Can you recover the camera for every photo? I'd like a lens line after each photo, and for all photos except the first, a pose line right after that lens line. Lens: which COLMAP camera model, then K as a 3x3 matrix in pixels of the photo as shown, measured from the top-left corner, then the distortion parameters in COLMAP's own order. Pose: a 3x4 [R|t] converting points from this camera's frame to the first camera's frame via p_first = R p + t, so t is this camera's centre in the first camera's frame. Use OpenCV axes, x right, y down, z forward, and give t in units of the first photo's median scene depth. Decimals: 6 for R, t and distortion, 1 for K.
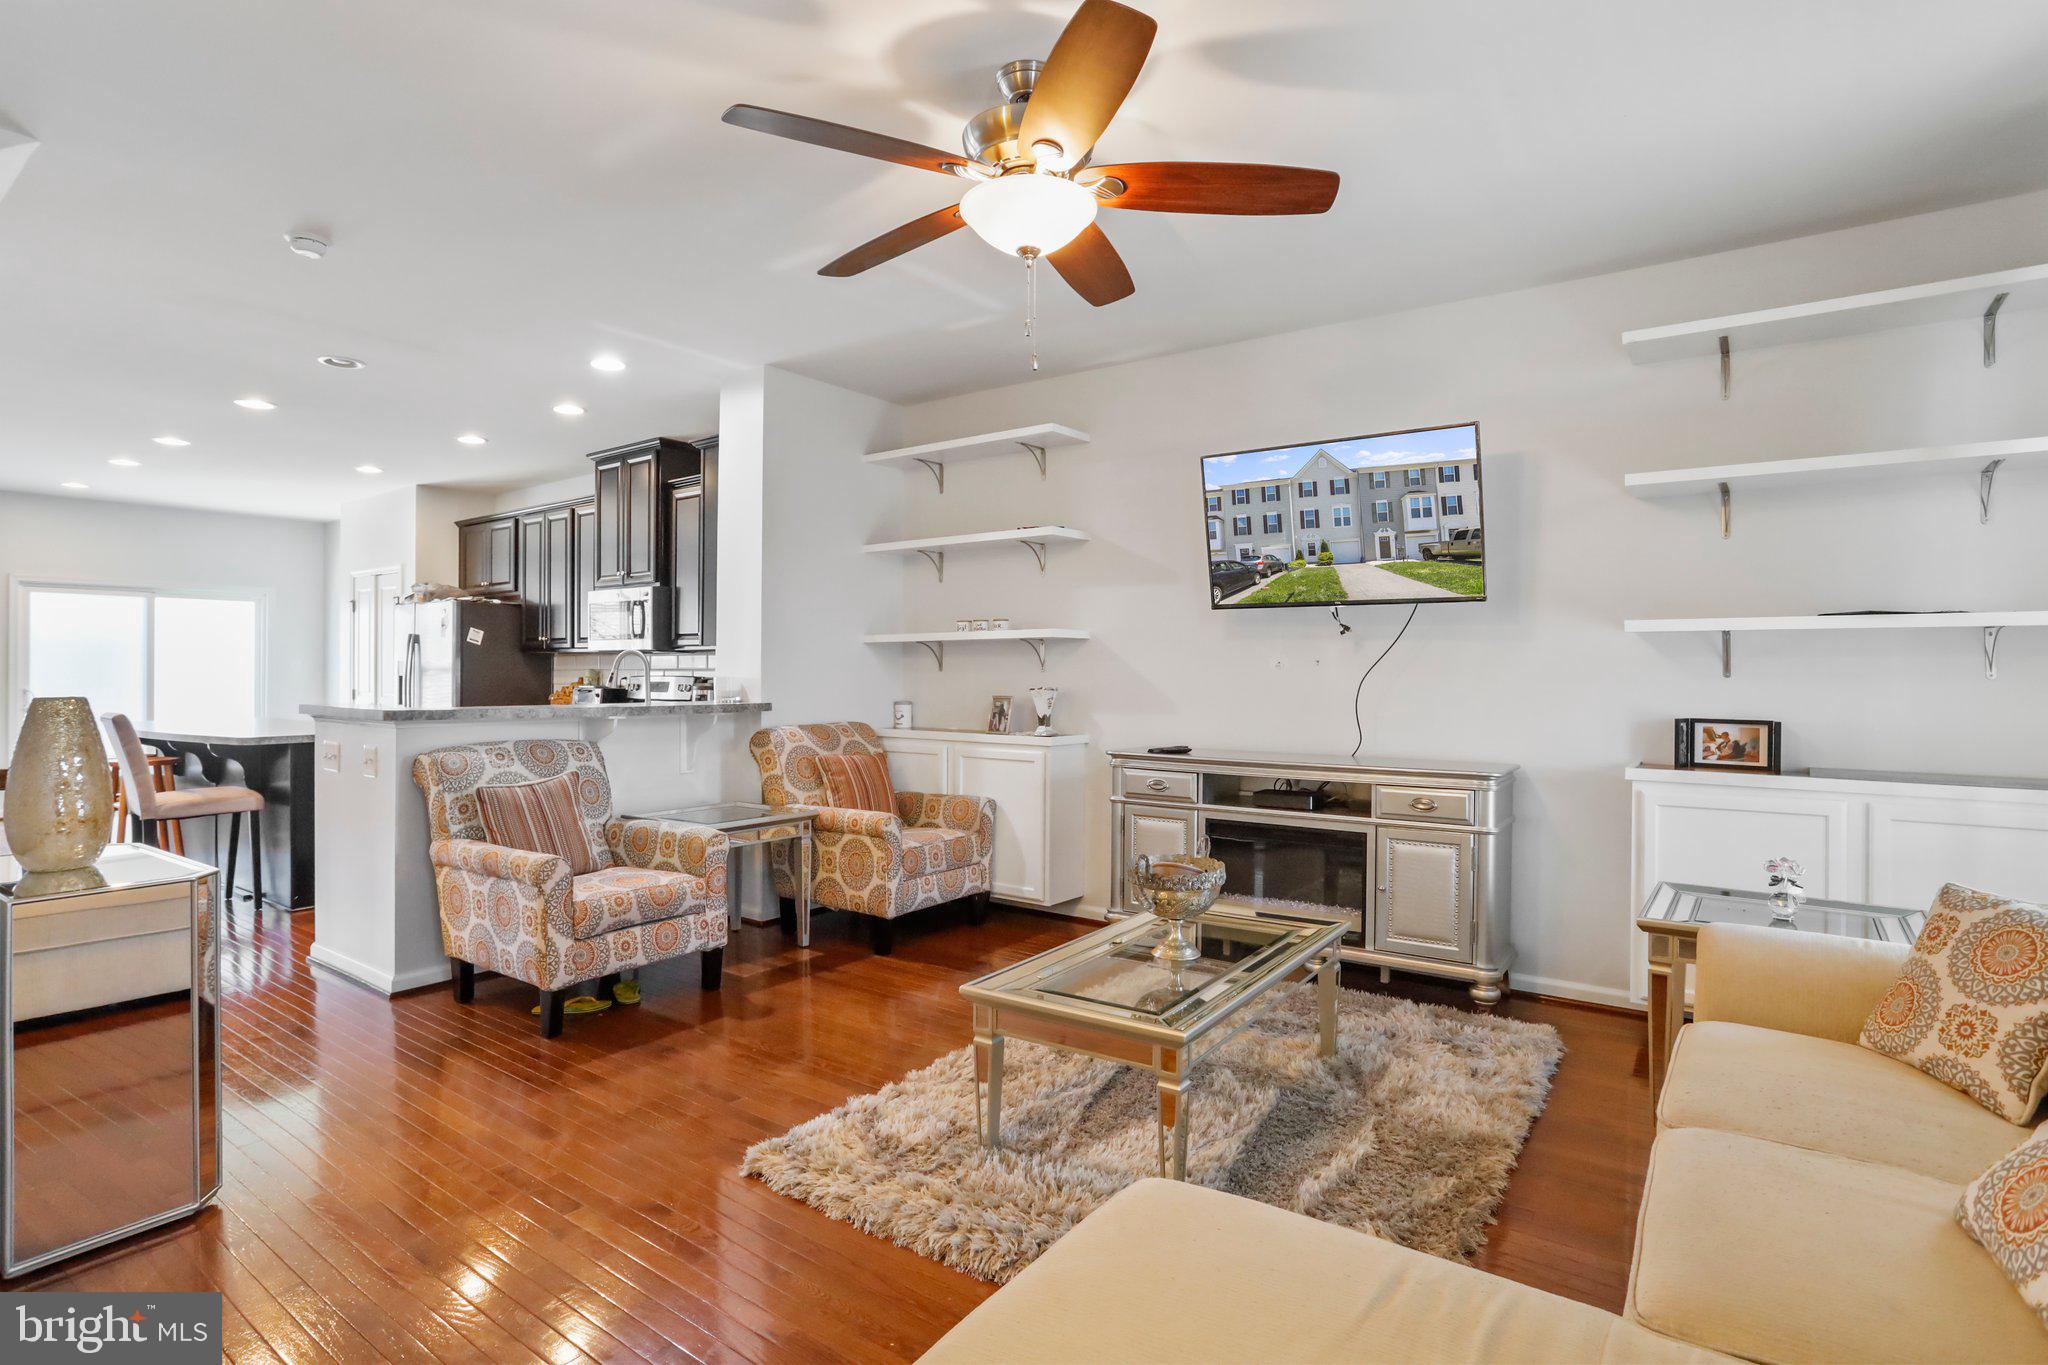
lens RADIAL K [[1018.0, 0, 1024.0], [0, 1018.0, 682.5], [0, 0, 1]] dist [-0.000975, -0.000093]
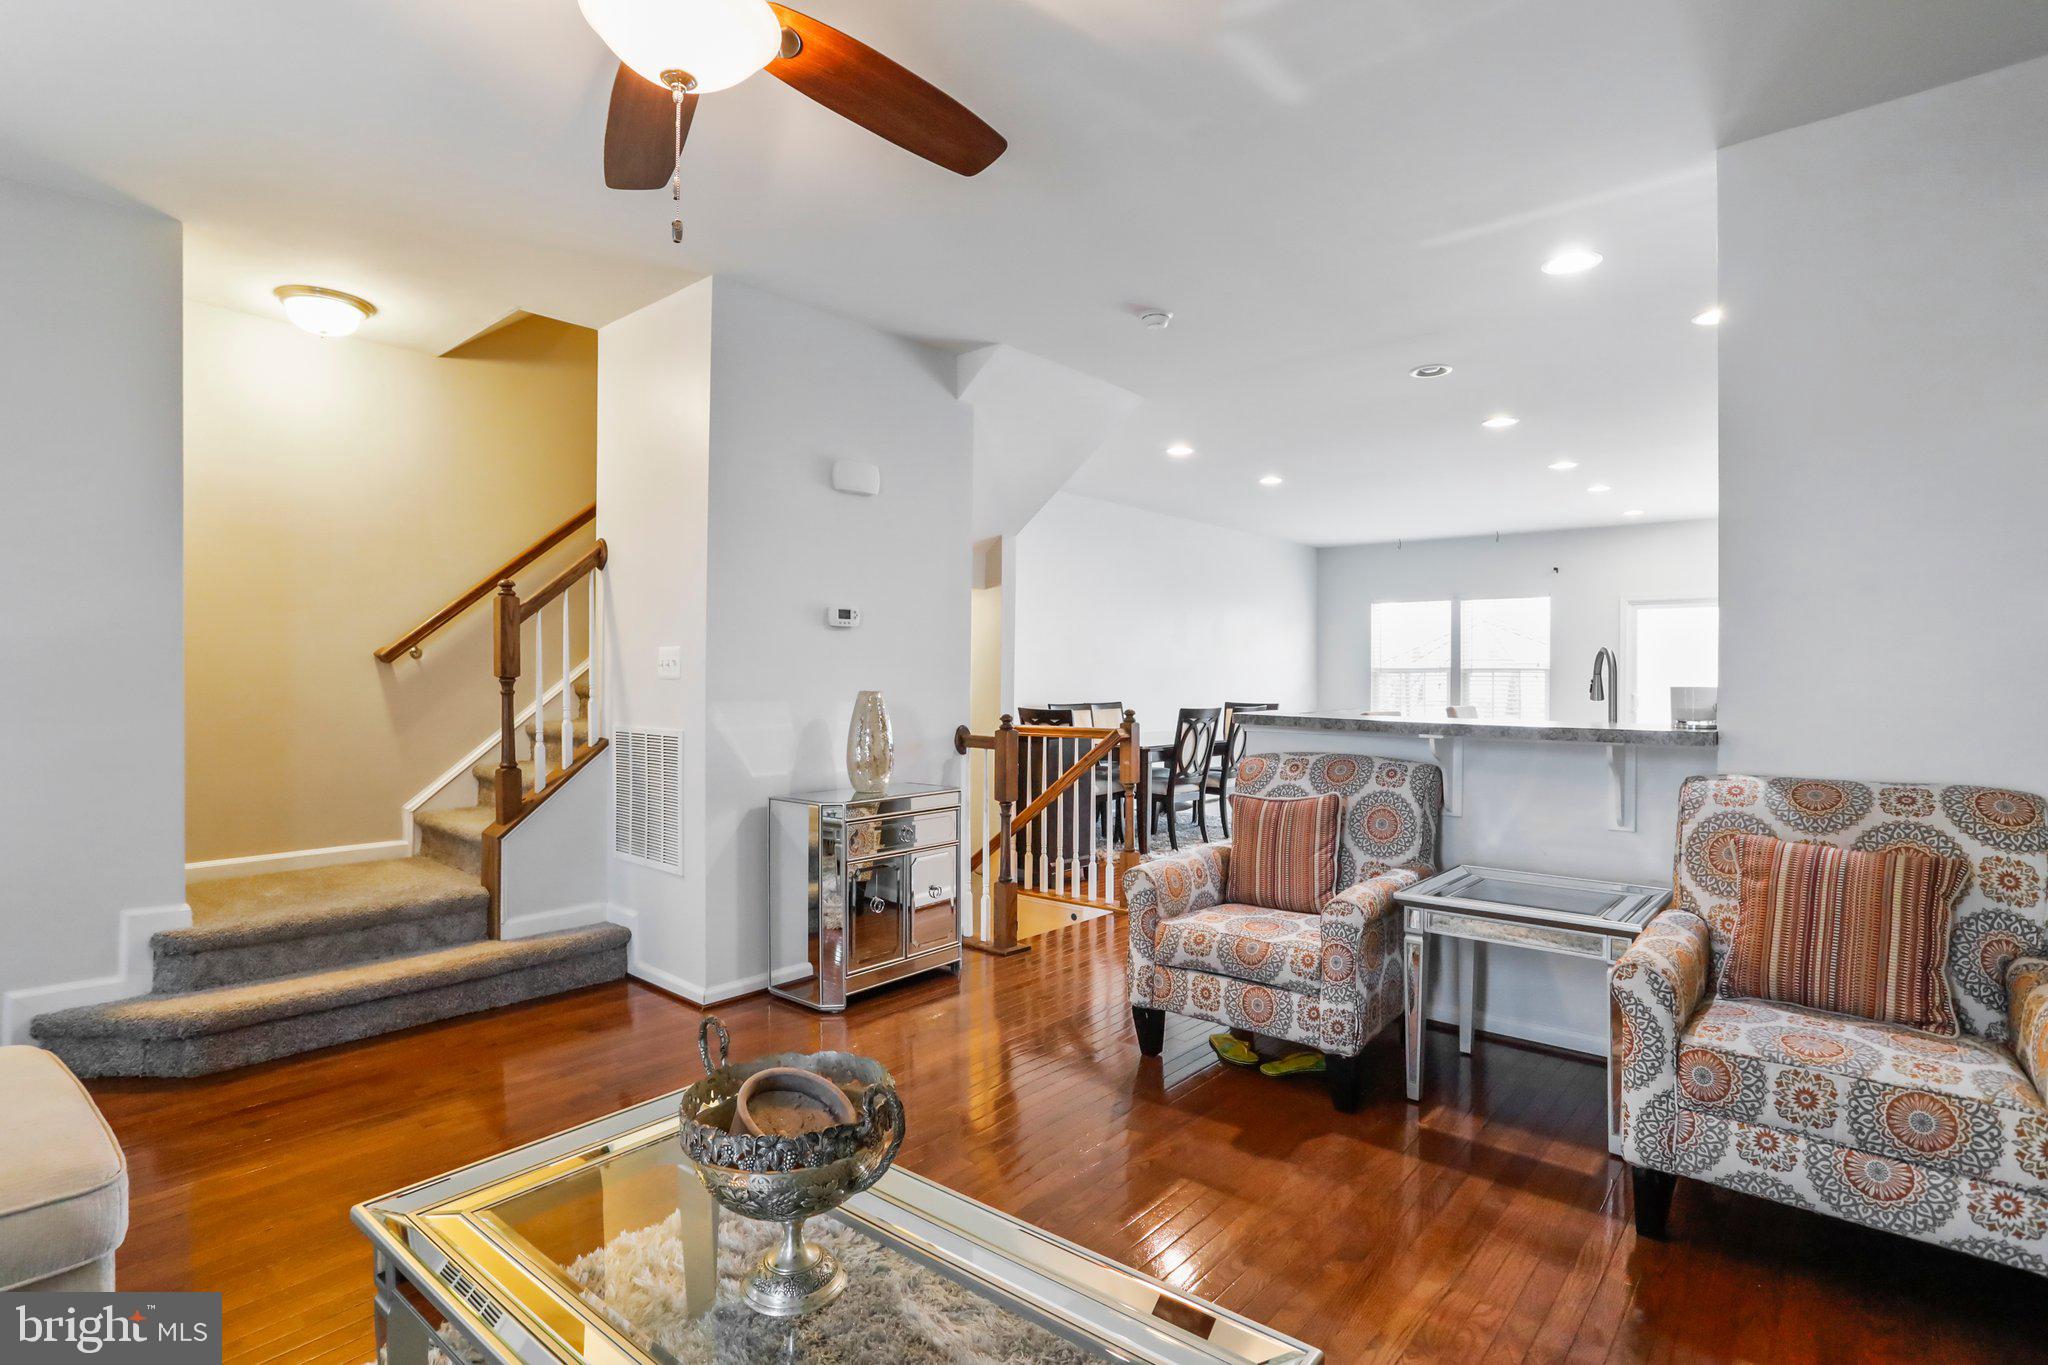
lens RADIAL K [[996.7, 0, 1024.0], [0, 996.7, 682.5], [0, 0, 1]] dist [-0.002515, -0.000345]
pose [[-0.048837, 0.004871, -0.998795, 0.369961], [-0.012481, 0.999907, 0.005486, -0.007497], [0.998729, 0.012733, -0.048771, 0.702039]]
